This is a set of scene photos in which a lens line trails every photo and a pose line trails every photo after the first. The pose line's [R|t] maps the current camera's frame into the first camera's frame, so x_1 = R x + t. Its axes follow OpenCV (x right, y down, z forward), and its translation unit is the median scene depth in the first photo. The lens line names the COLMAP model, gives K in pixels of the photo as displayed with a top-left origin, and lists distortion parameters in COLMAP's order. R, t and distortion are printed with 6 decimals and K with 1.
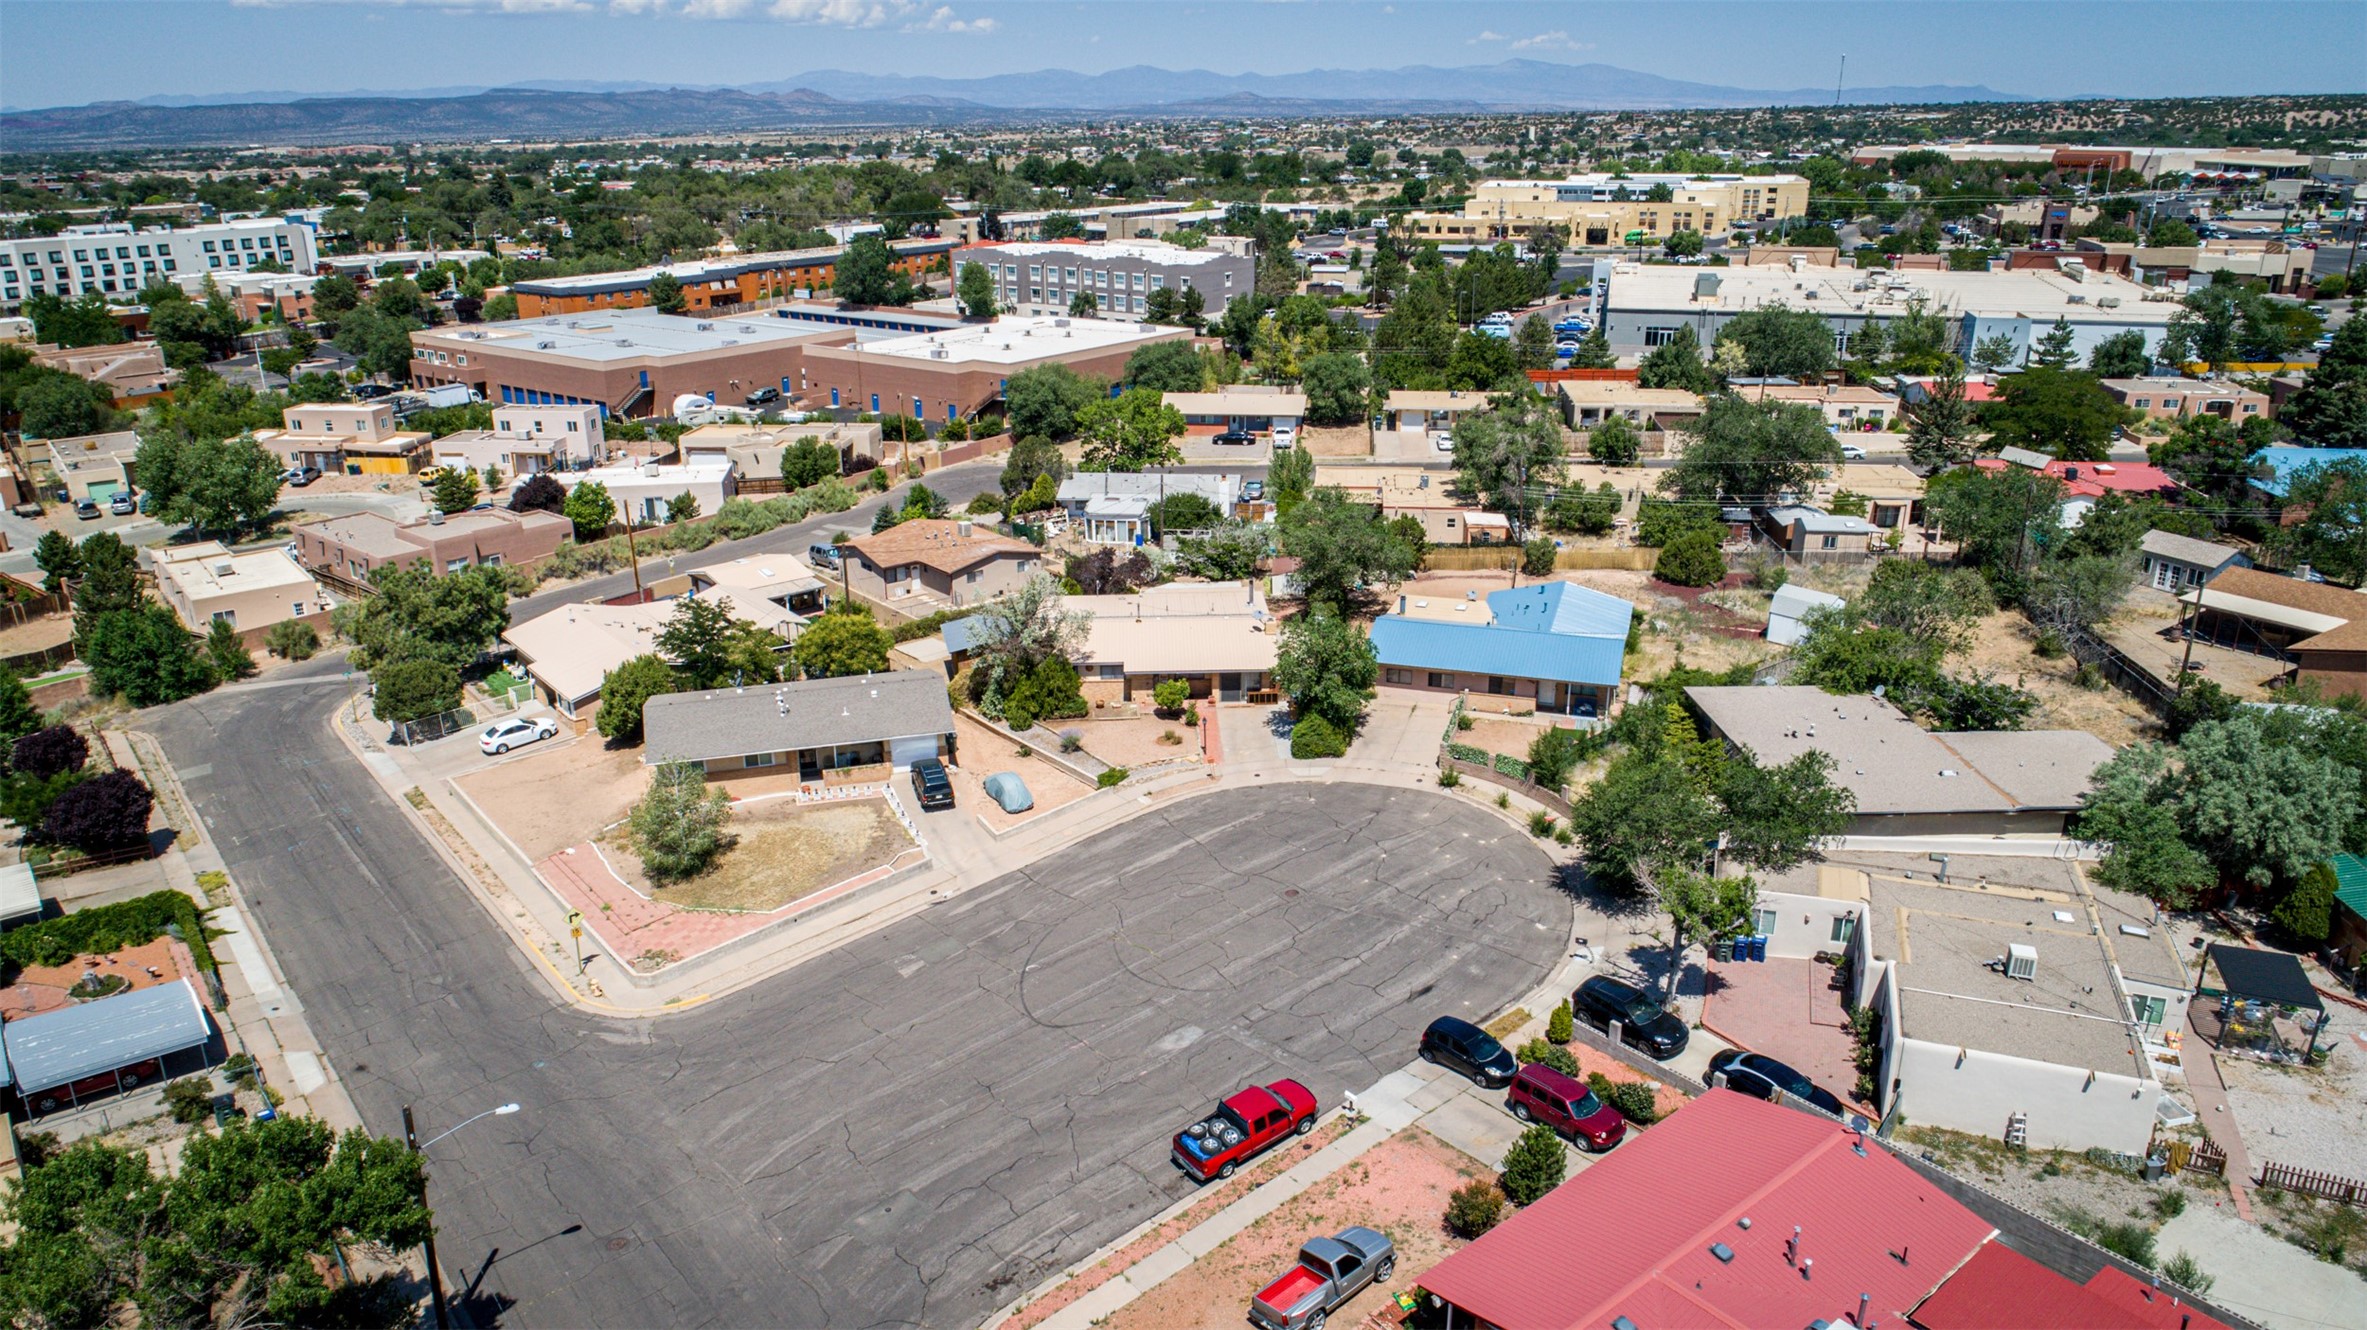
lens RADIAL K [[1588.7, 0, 1183.5], [0, 1588.7, 665.0], [0, 0, 1]] dist [-0.012170, 0.003009]
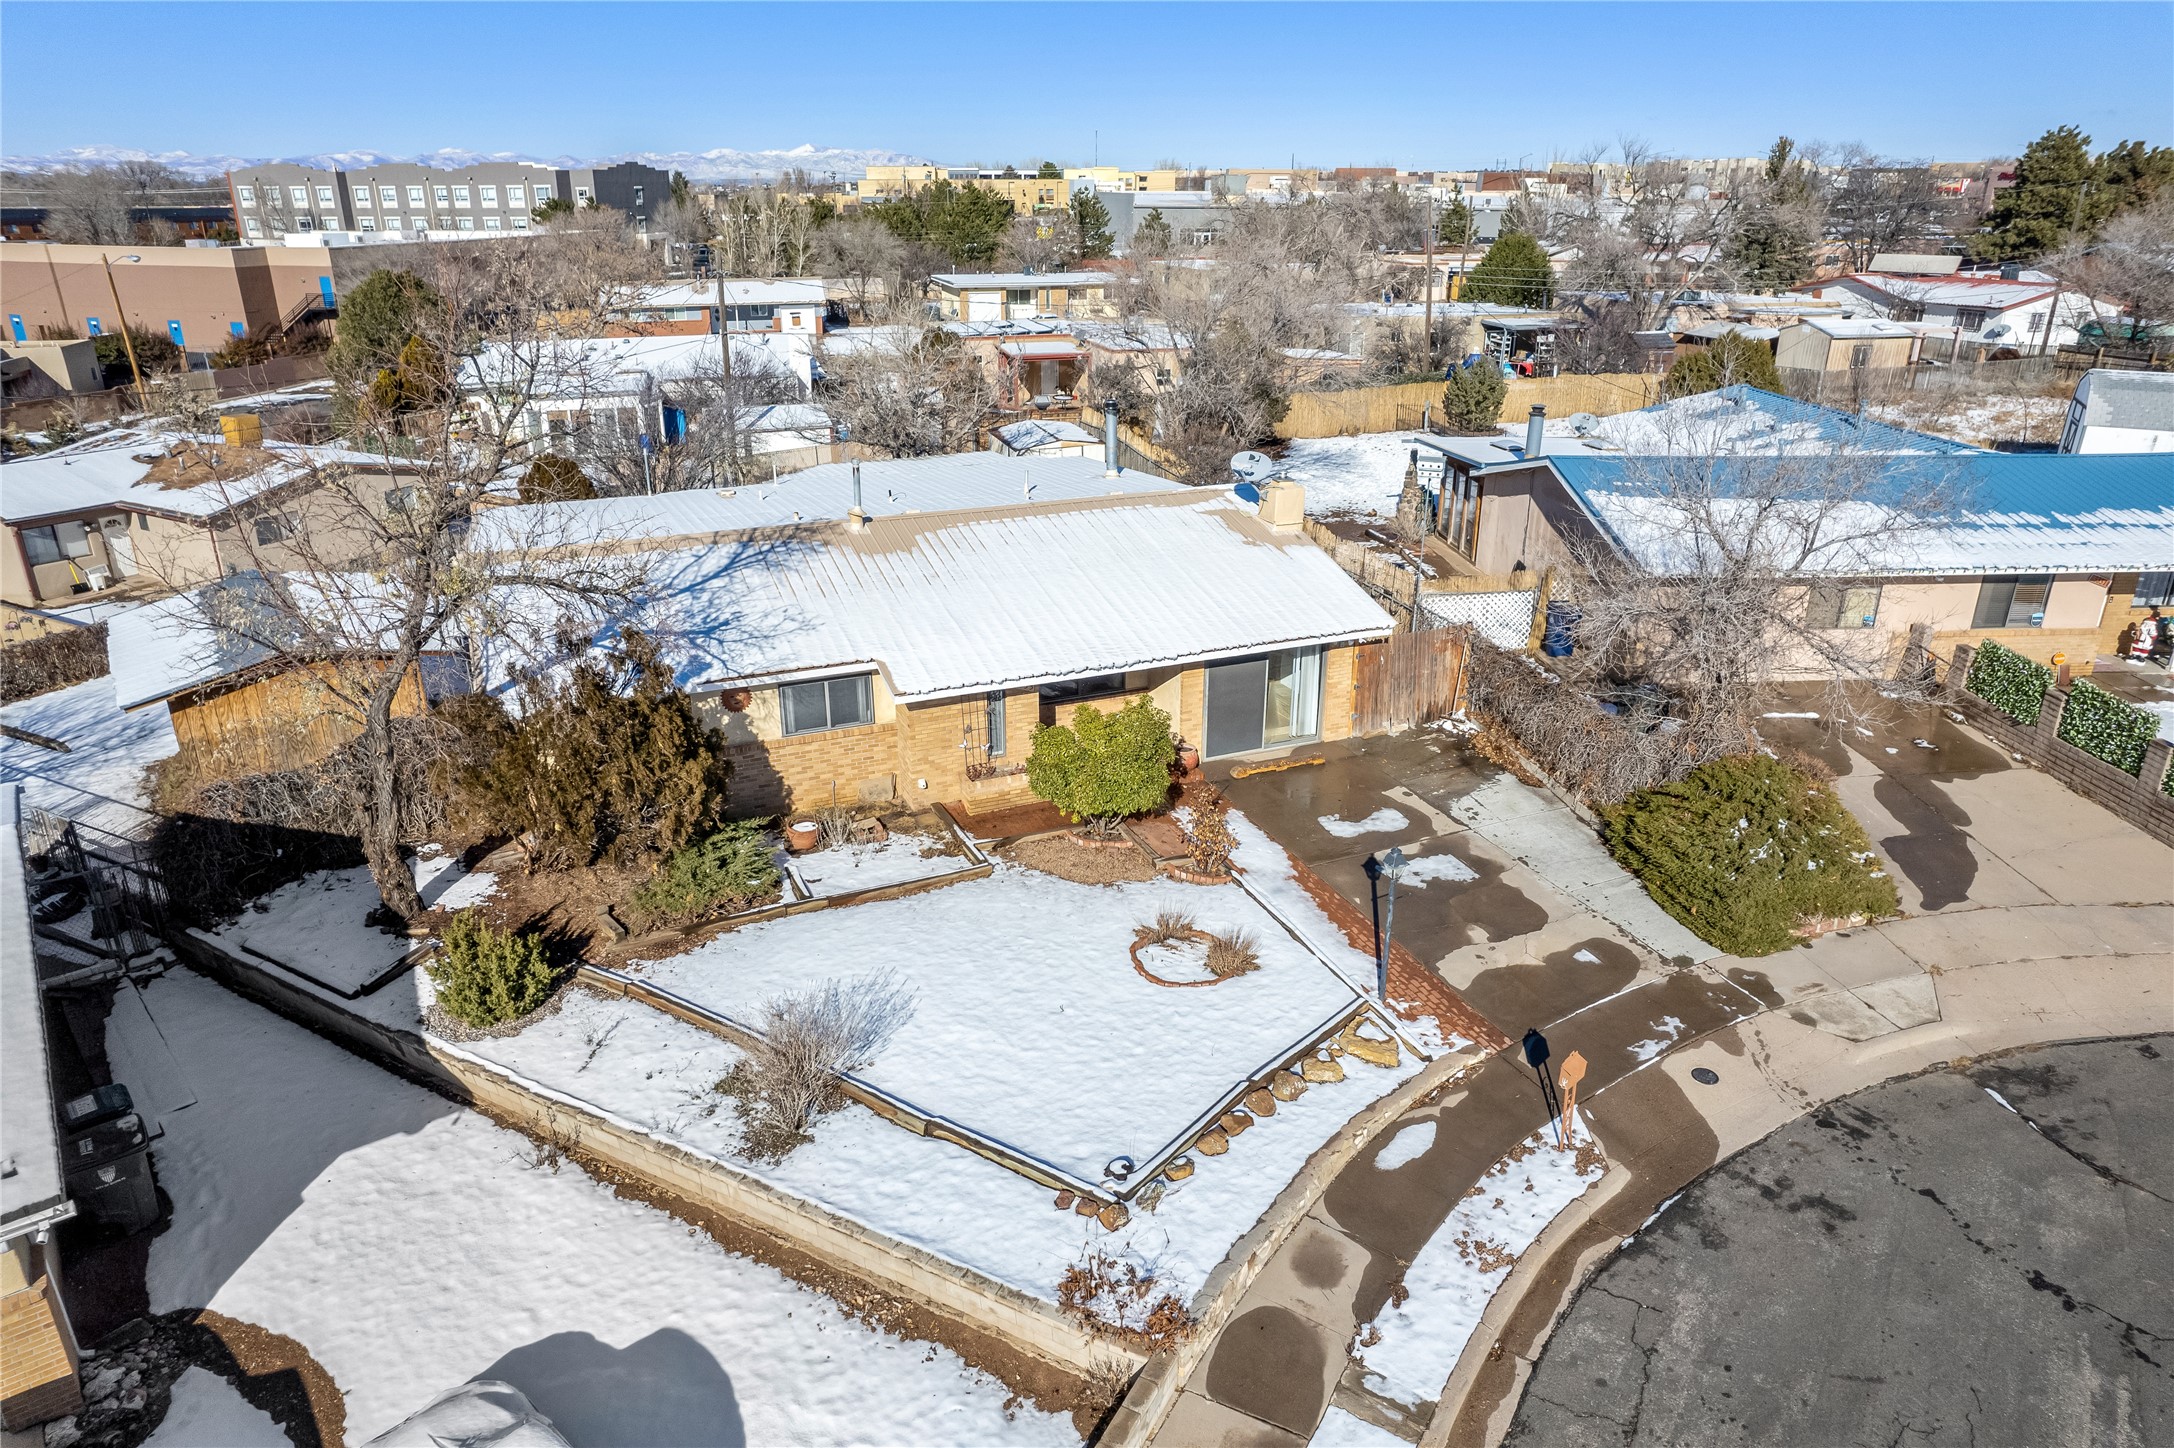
lens RADIAL K [[1399.9, 0, 1087.0], [0, 1399.9, 724.0], [0, 0, 1]] dist [-0.088704, 0.083864]
pose [[0.929490, -0.126452, 0.346493, -0.054431], [0.115112, 0.991927, 0.053206, 0.000268], [-0.350424, -0.009569, 0.936542, 0.491247]]
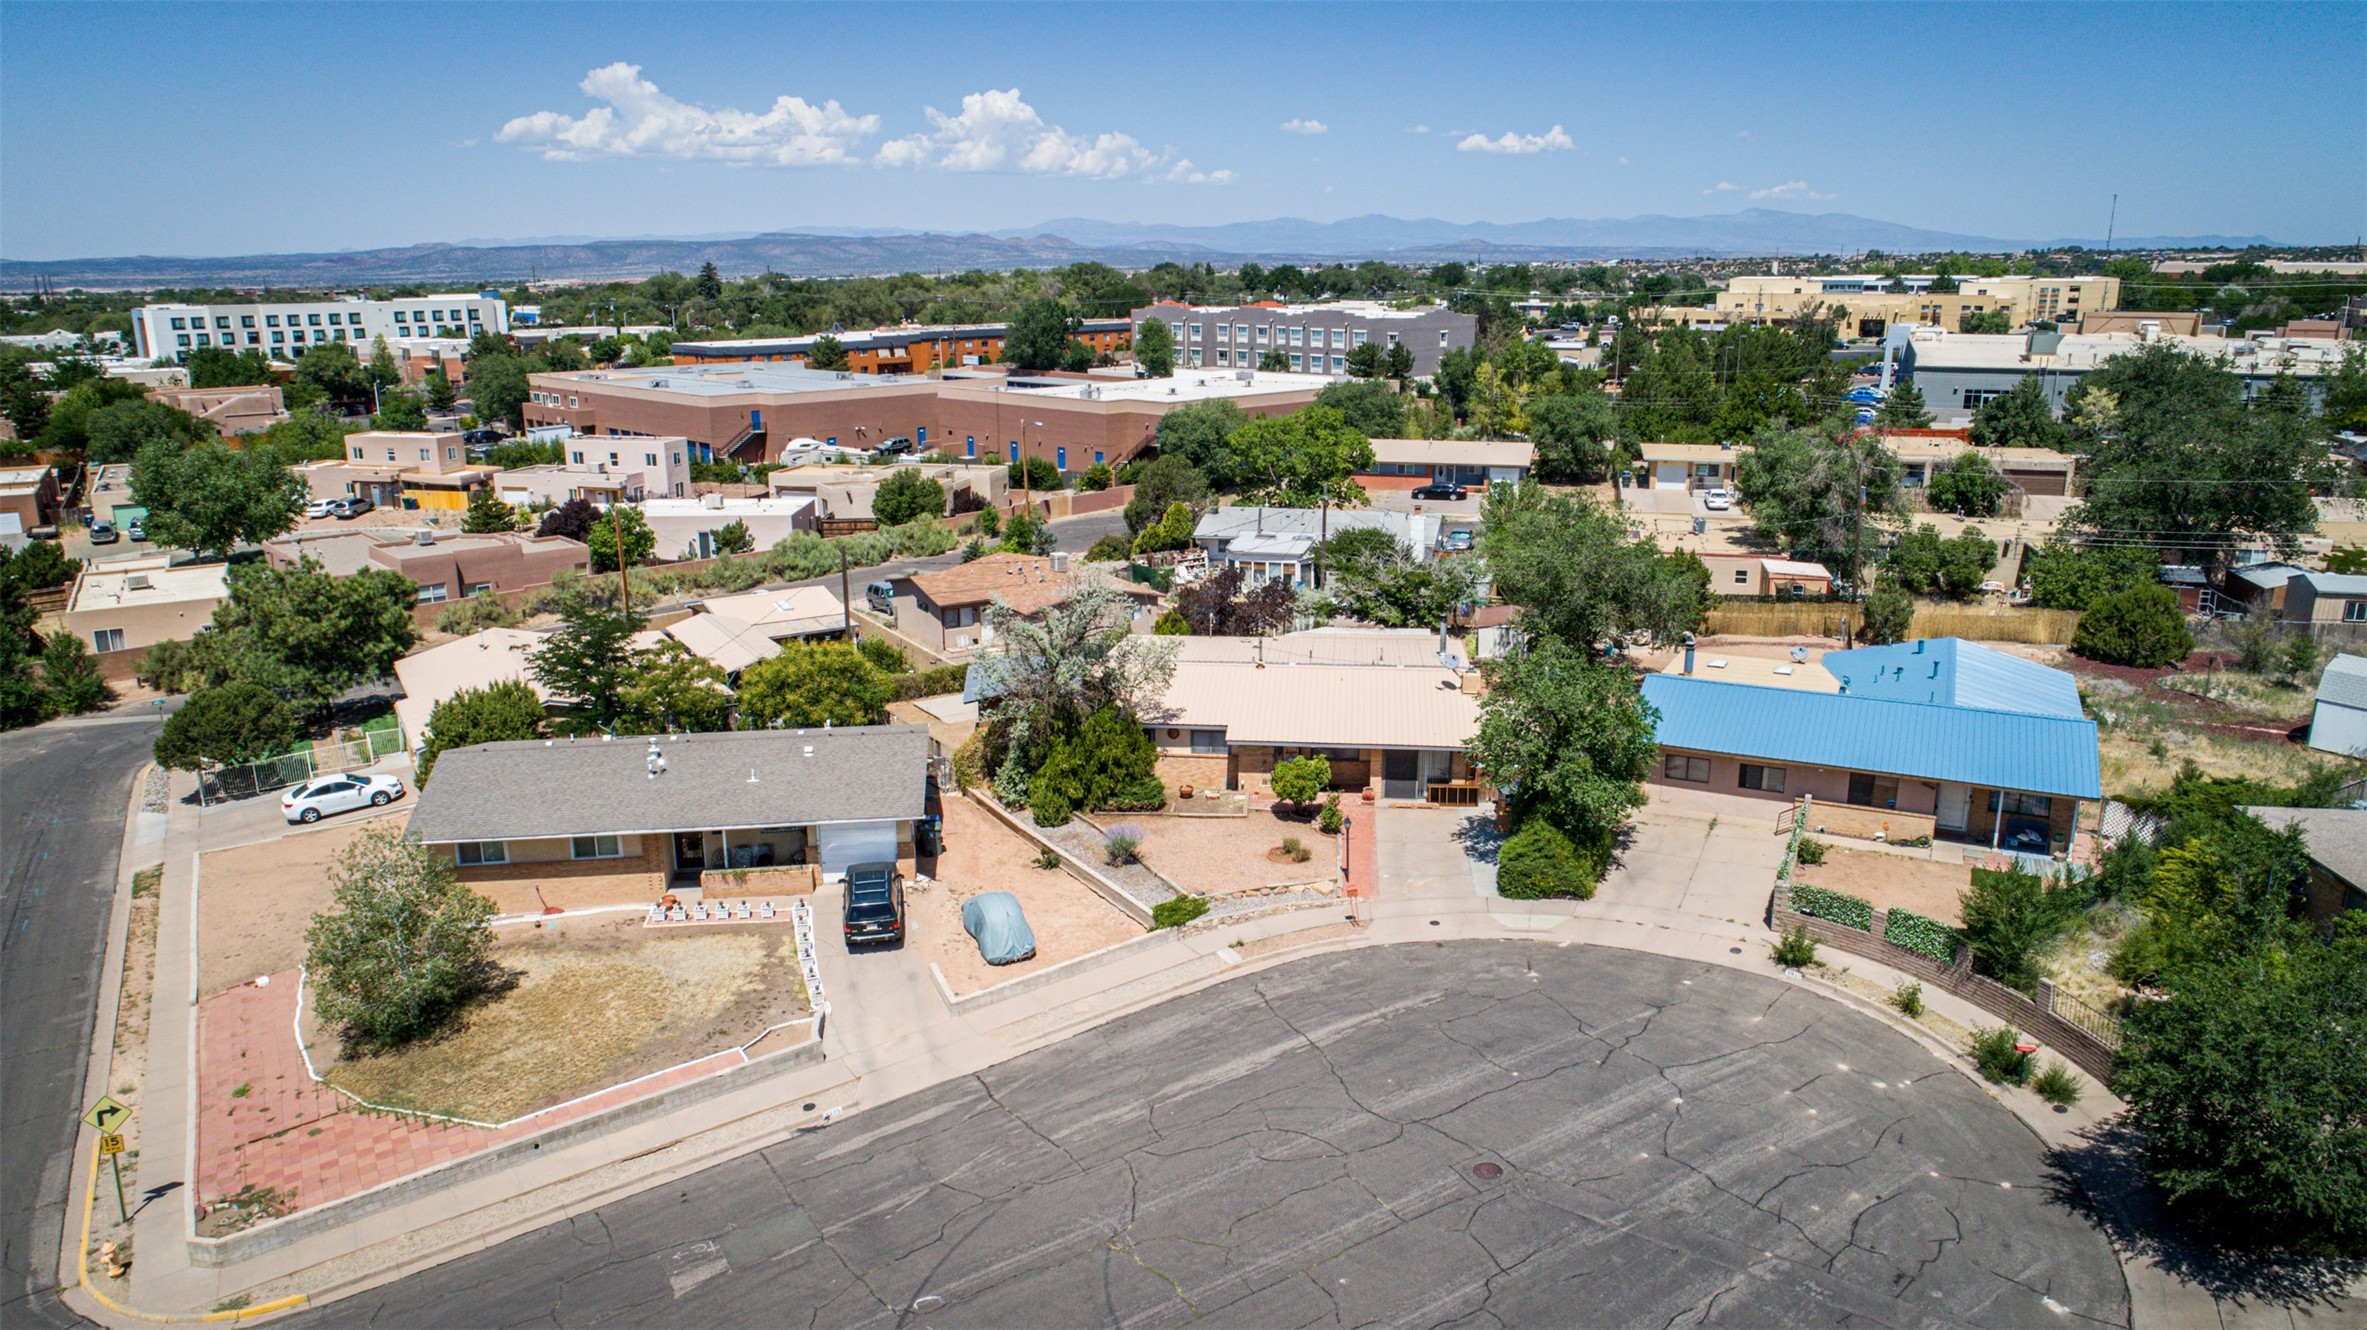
lens RADIAL K [[1588.7, 0, 1183.5], [0, 1588.7, 665.0], [0, 0, 1]] dist [-0.012170, 0.003009]
pose [[0.990276, 0.038771, -0.133606, 0.017235], [-0.049958, 0.995427, -0.081425, 0.016497], [0.129838, 0.087308, 0.987684, 0.244473]]
